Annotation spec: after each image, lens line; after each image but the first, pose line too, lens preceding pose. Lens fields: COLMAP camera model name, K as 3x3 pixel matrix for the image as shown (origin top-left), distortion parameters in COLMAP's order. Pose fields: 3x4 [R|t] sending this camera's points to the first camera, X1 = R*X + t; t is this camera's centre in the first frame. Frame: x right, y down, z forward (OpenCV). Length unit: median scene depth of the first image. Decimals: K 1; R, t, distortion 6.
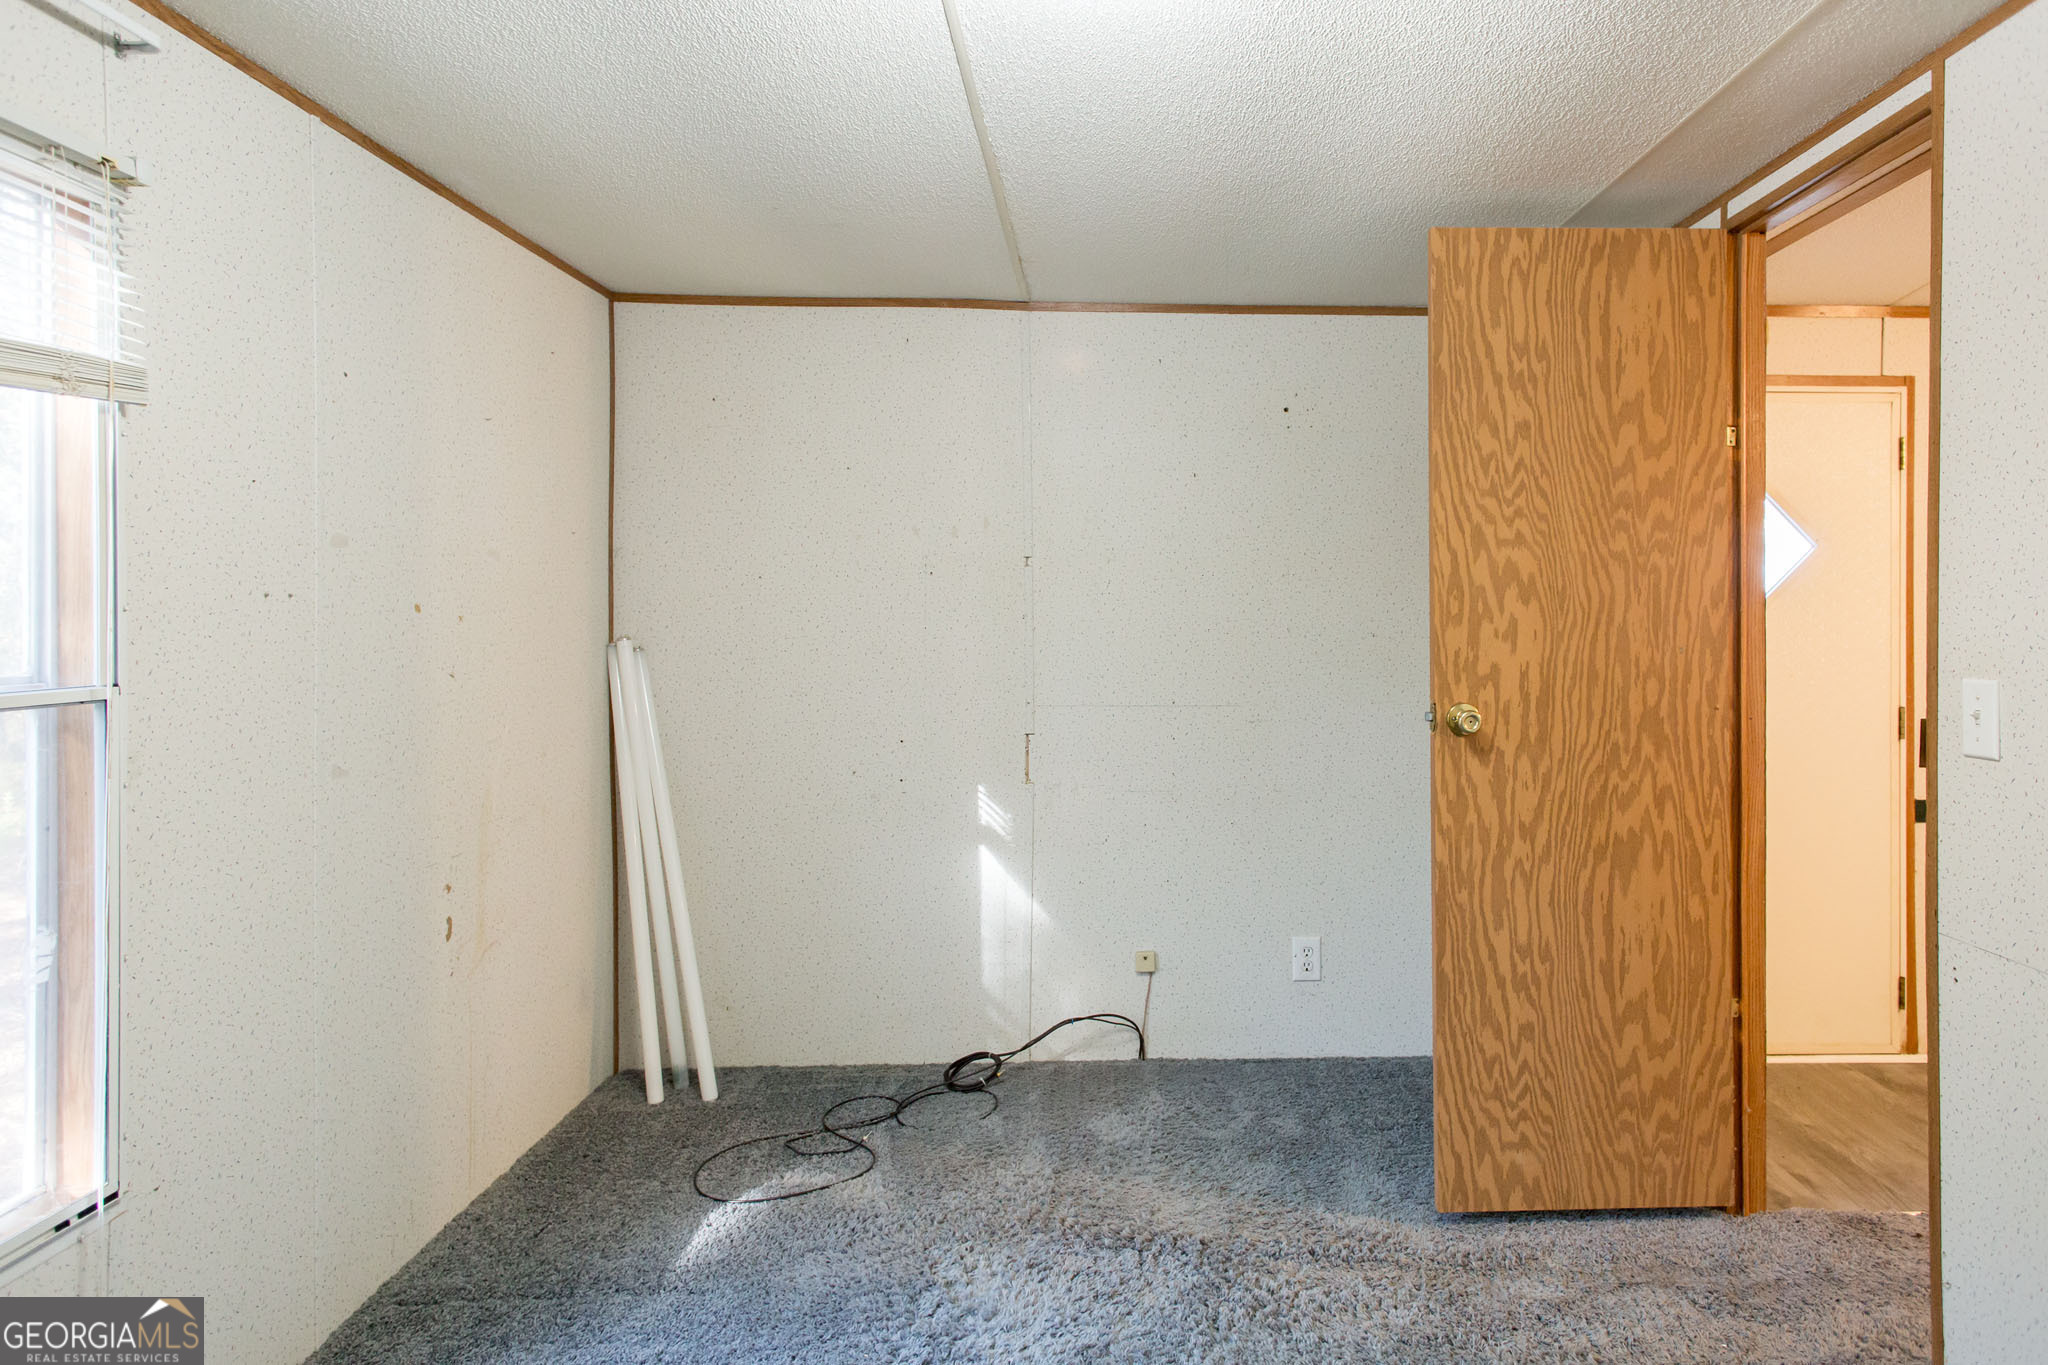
lens RADIAL K [[1179.0, 0, 1019.5], [0, 1179.0, 683.6], [0, 0, 1]] dist [0.013918, -0.002606]
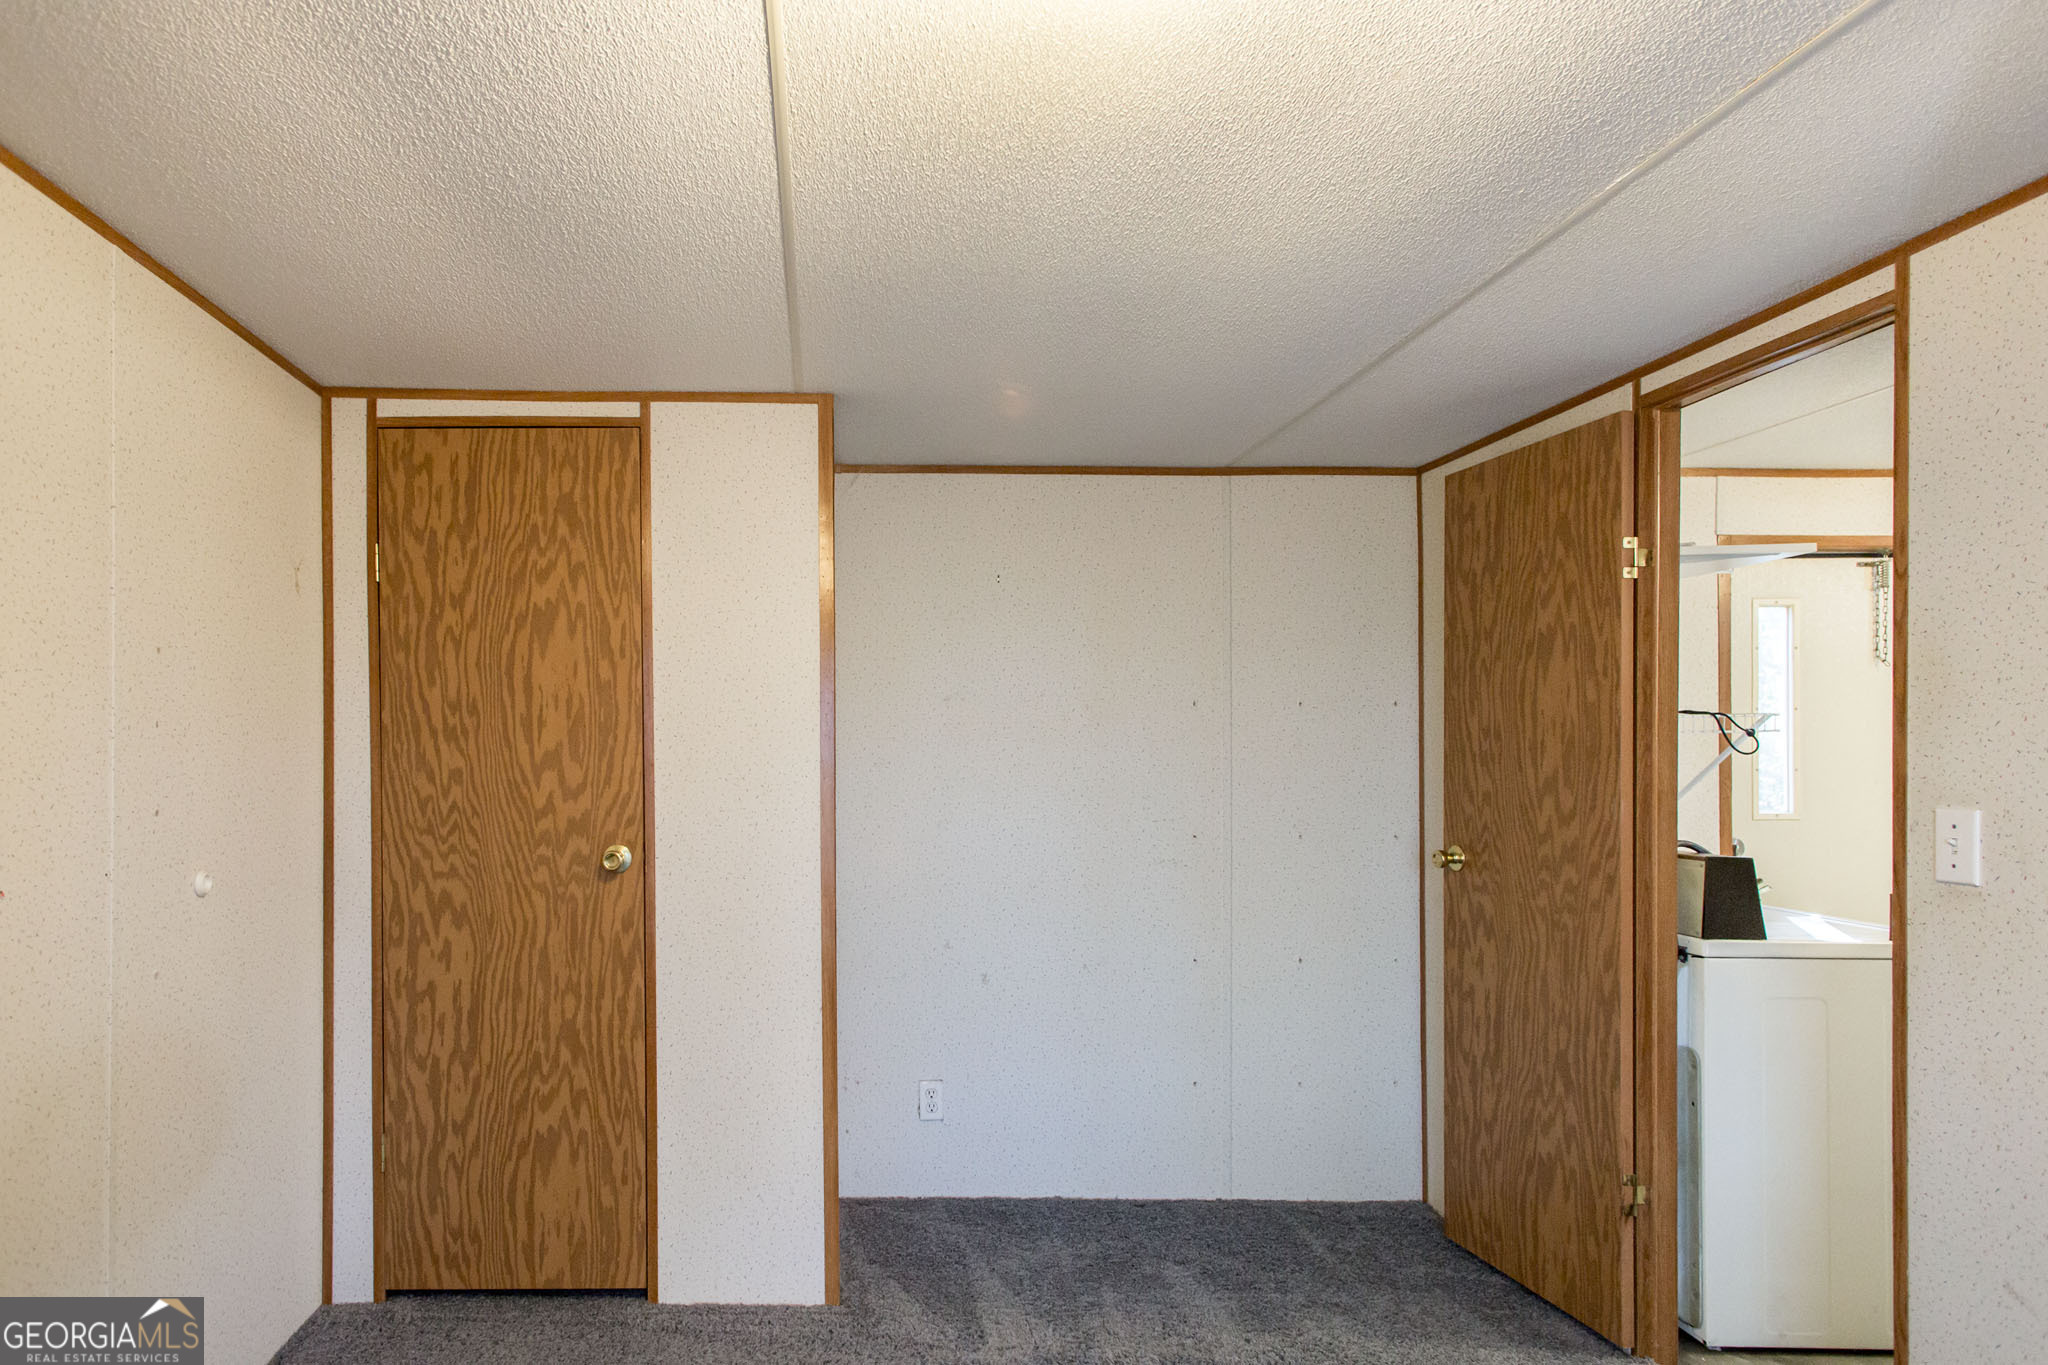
lens RADIAL K [[1179.0, 0, 1016.4], [0, 1179.0, 694.7], [0, 0, 1]] dist [0.013918, -0.002606]
pose [[0.998712, 0.001652, -0.050716, 1.021998], [-0.001387, 0.999985, 0.005248, -0.299658], [0.050724, -0.005171, 0.998699, -0.111722]]
